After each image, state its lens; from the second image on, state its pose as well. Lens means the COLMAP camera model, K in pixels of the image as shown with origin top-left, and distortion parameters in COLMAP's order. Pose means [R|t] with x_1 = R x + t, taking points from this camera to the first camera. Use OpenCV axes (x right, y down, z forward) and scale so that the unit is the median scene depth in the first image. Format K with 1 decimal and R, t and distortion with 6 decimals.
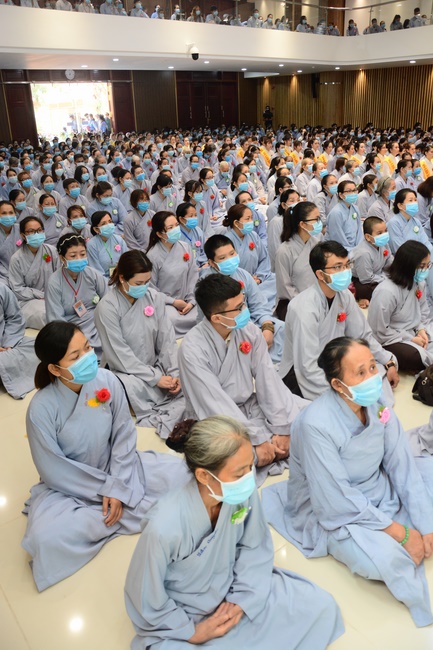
lens RADIAL K [[513.7, 0, 216.5], [0, 513.7, 325.0], [0, 0, 1]] dist [-0.148779, 0.119292]
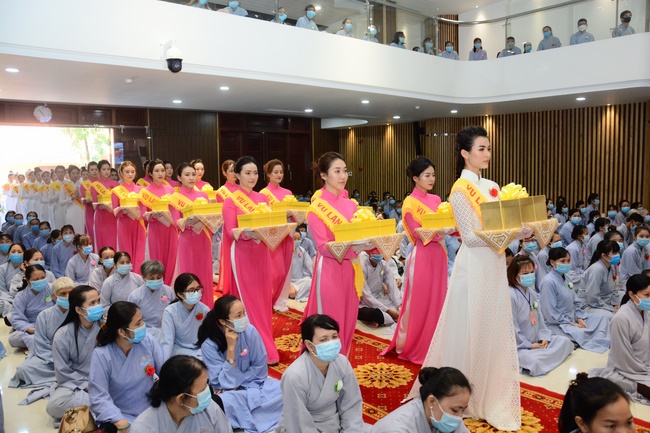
lens RADIAL K [[513.7, 0, 325.0], [0, 513.7, 216.5], [0, 0, 1]] dist [-0.148779, 0.119292]
pose [[0.999780, 0.016246, 0.013290, 0.061947], [-0.011416, 0.952204, -0.305248, -0.166506], [-0.017614, 0.305029, 0.952180, 0.375990]]
